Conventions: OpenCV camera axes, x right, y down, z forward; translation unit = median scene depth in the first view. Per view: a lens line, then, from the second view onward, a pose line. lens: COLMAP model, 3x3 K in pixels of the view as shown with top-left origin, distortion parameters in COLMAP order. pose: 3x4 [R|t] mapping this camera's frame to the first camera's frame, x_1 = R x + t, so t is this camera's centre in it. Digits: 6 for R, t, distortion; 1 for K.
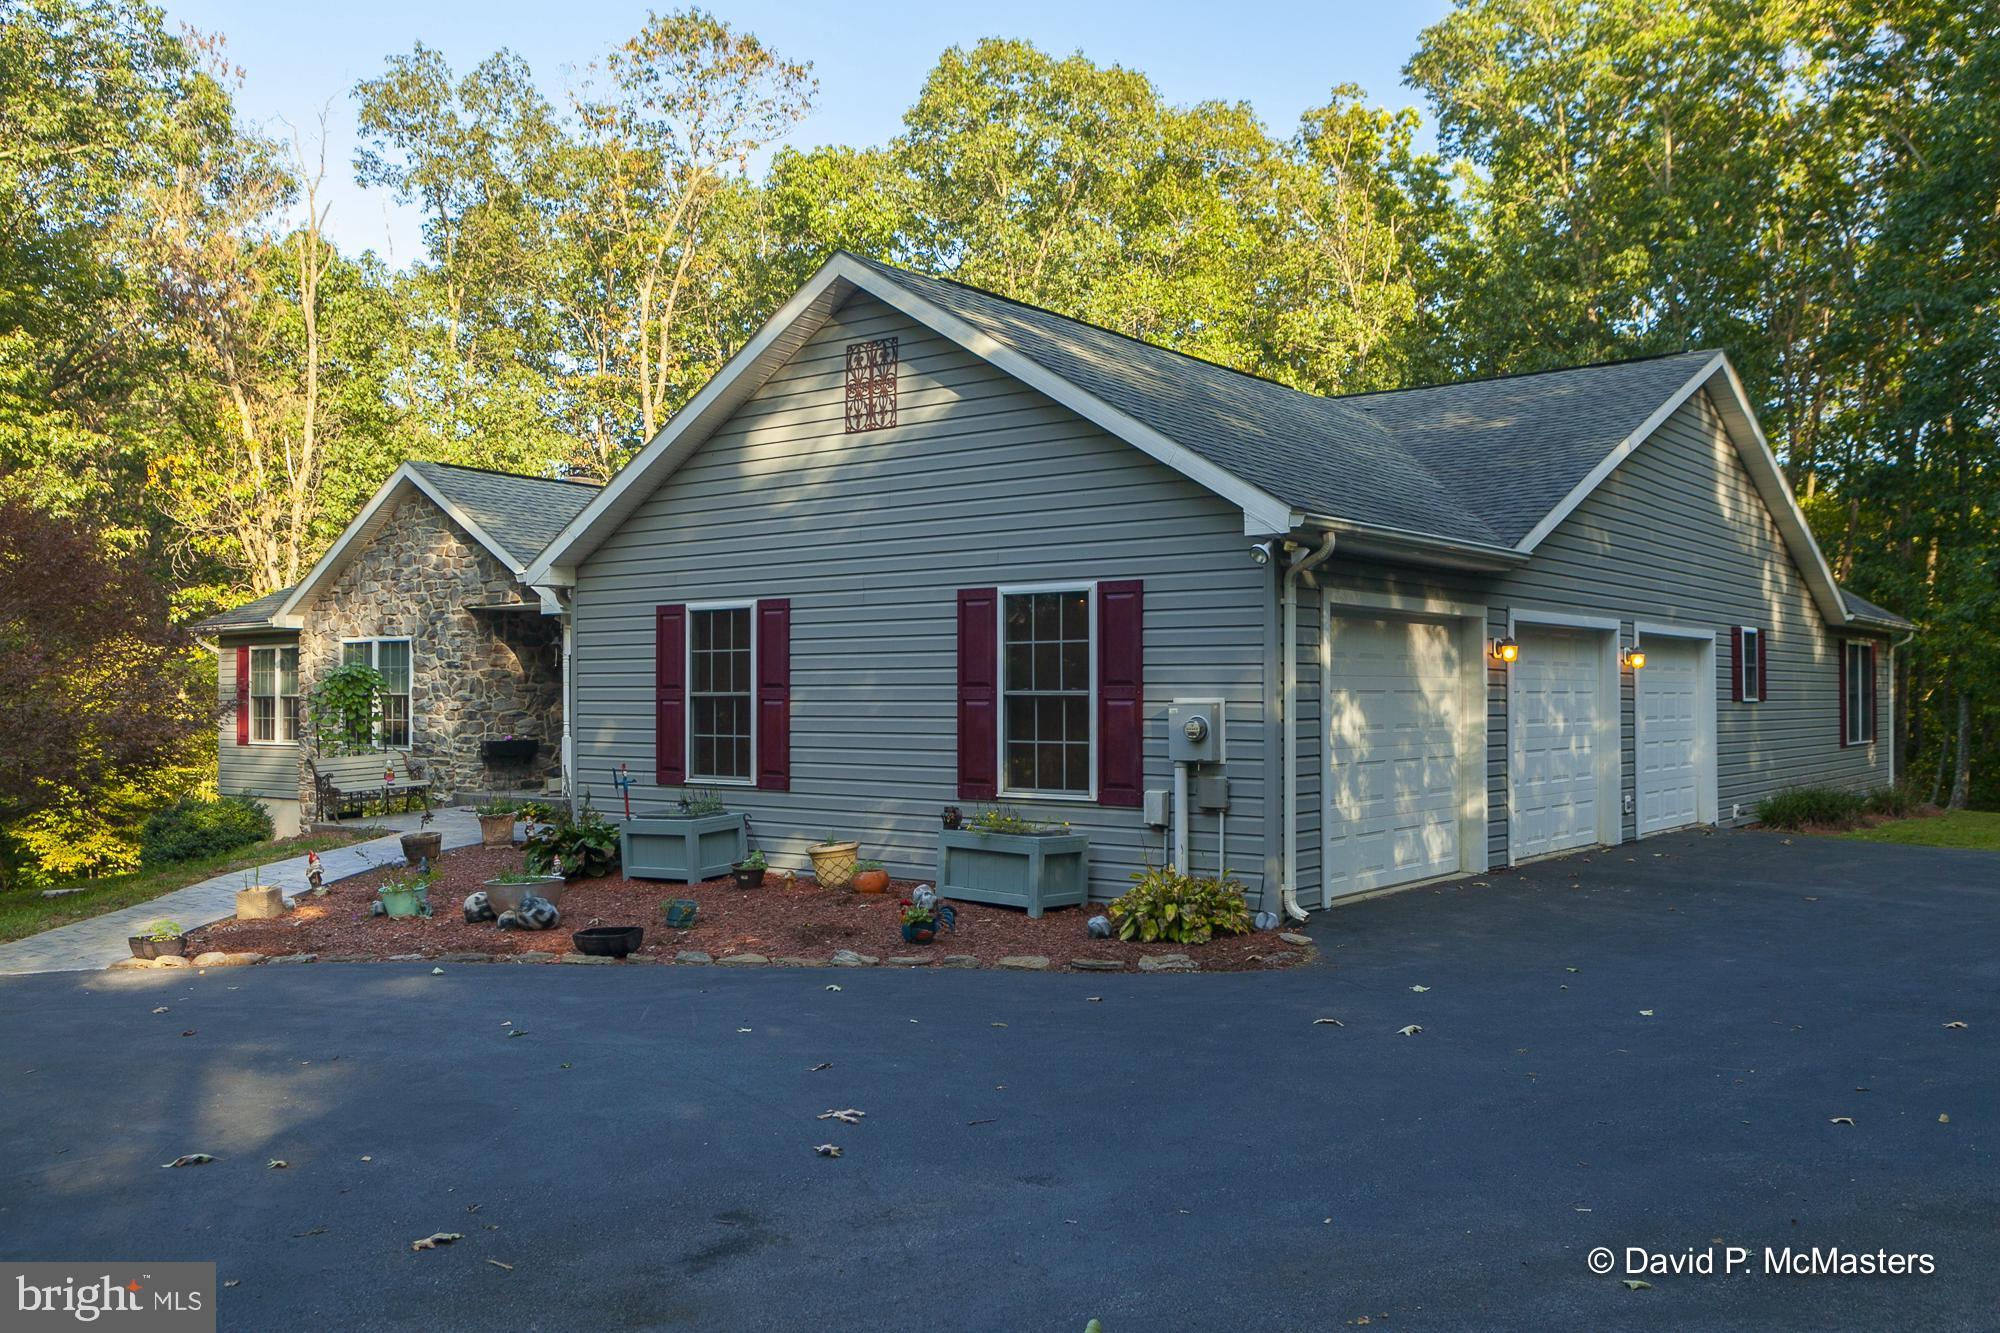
lens RADIAL K [[1677.9, 0, 1000.5], [0, 1677.9, 701.0], [0, 0, 1]] dist [0.000016, 0.004791]
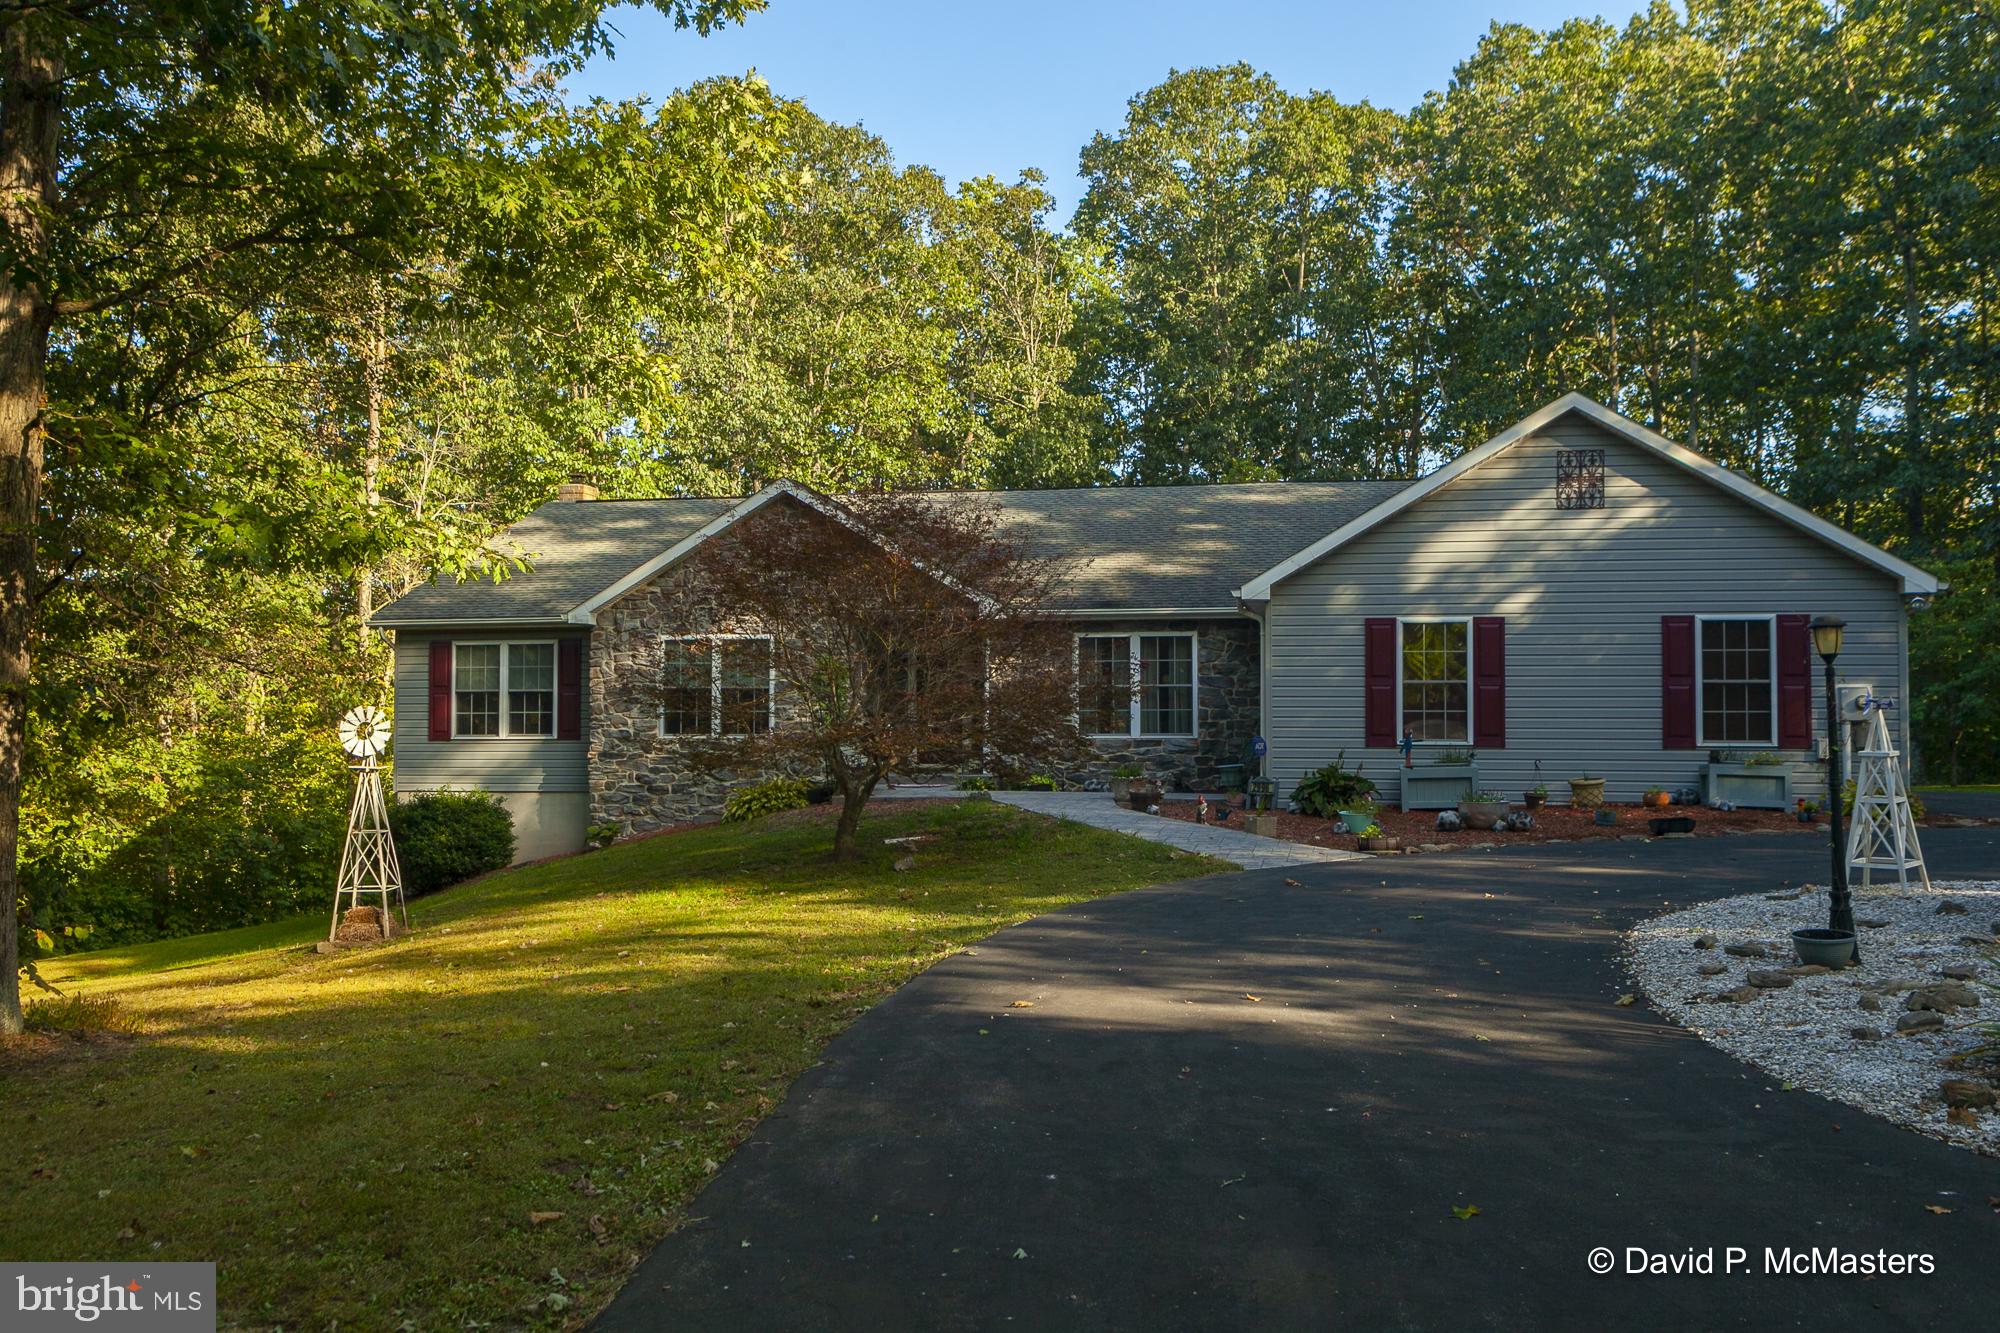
lens RADIAL K [[1834.9, 0, 1000.0], [0, 1834.9, 666.5], [0, 0, 1]] dist [0.001678, -0.004799]
pose [[0.893956, 0.024004, 0.447512, -1.205635], [-0.005504, 0.999077, -0.042593, 0.051893], [-0.448122, 0.035613, 0.893263, -0.230834]]
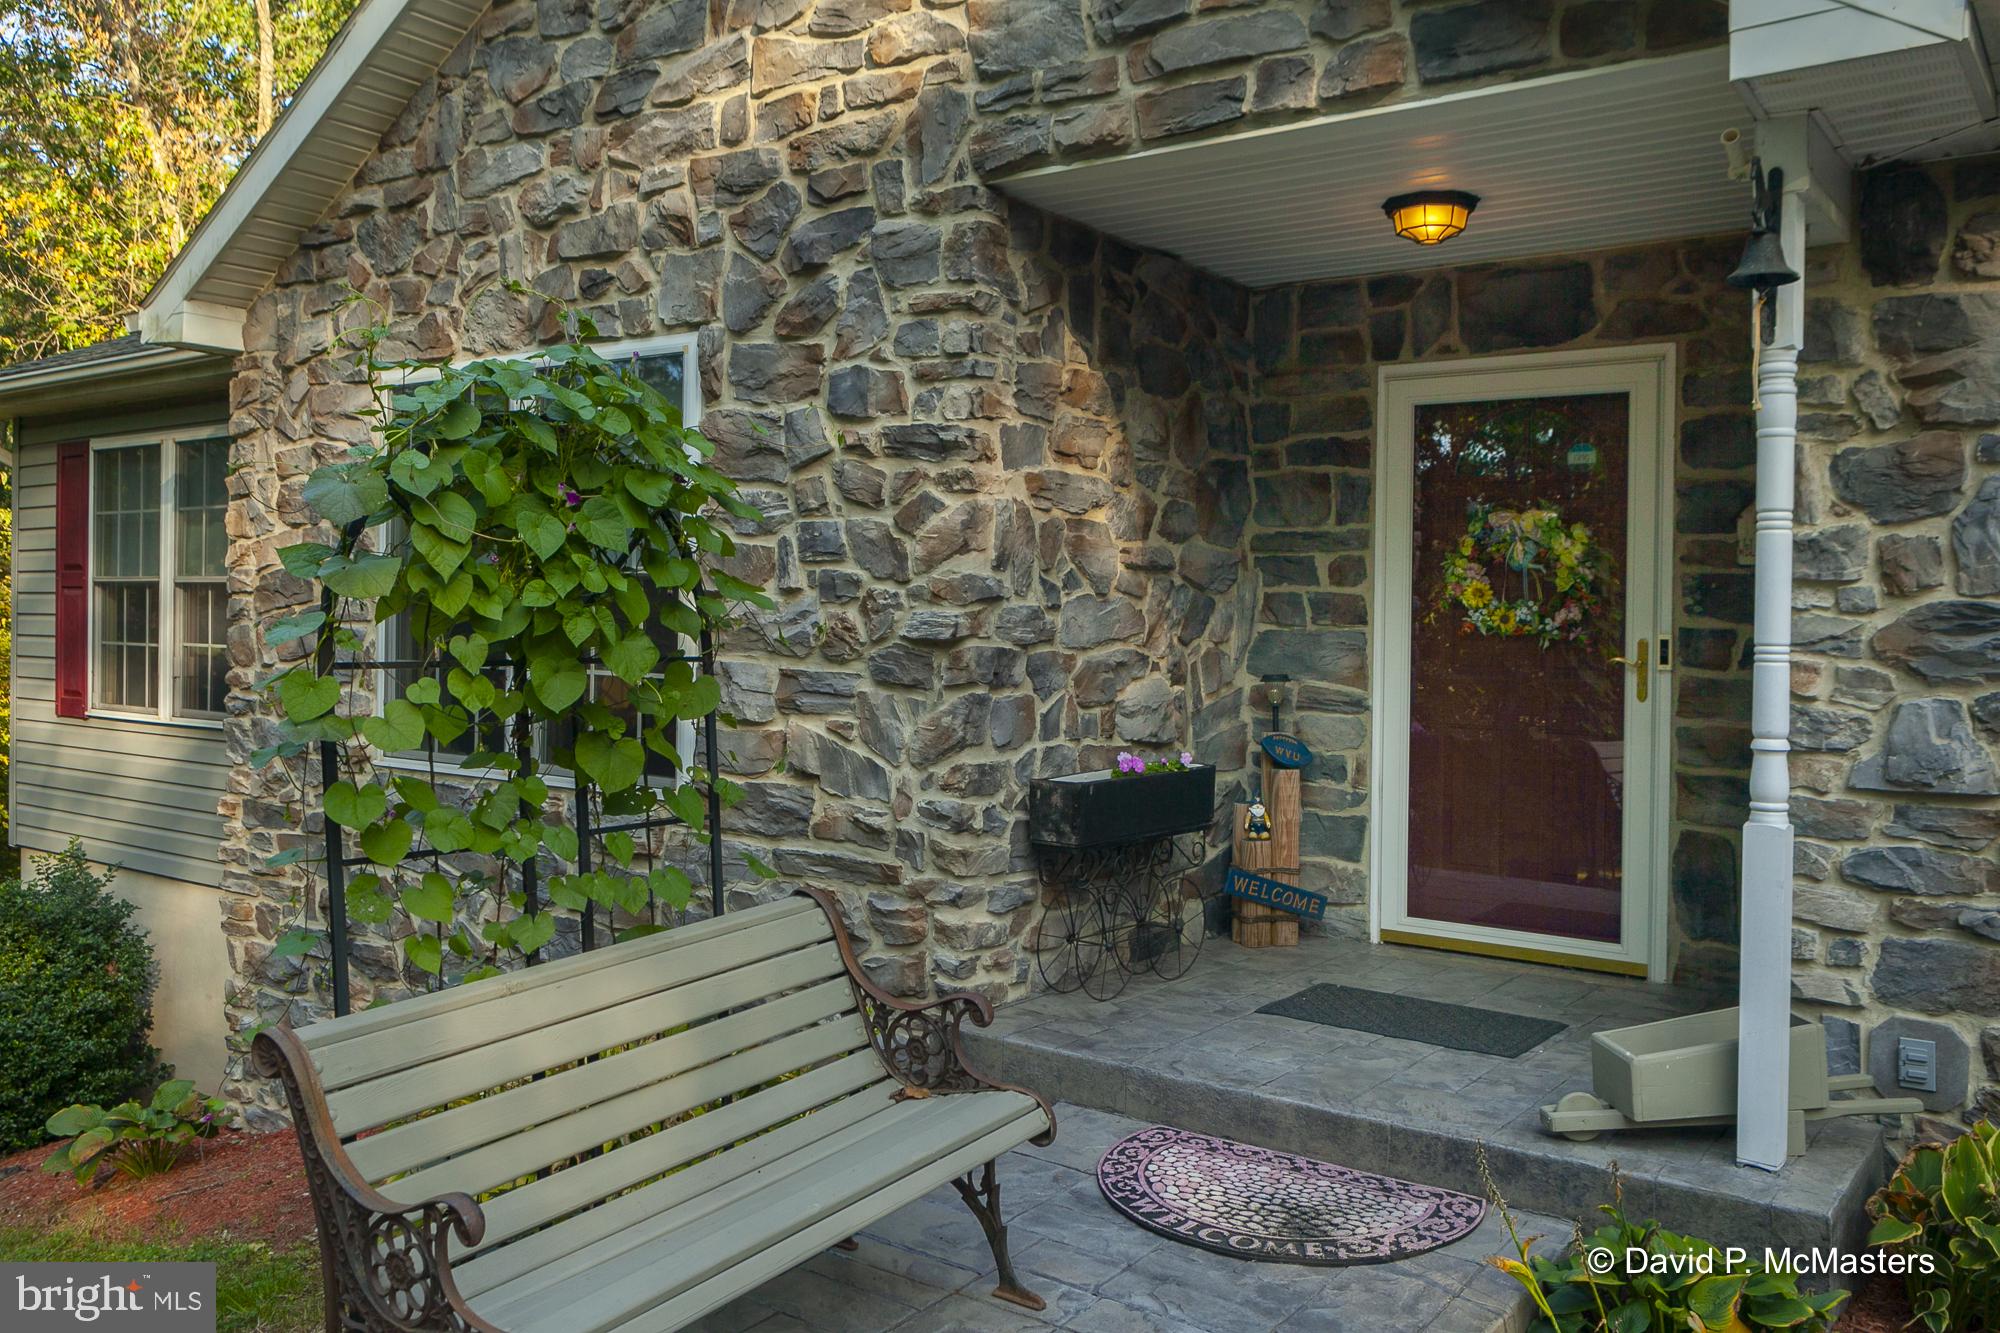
lens RADIAL K [[1588.8, 0, 1001.5], [0, 1588.8, 637.1], [0, 0, 1]] dist [0.004851, 0.001655]
pose [[0.998751, 0.015052, 0.047650, -0.505426], [-0.015653, 0.999802, 0.012262, 0.002881], [-0.047456, -0.012993, 0.998789, 1.222771]]
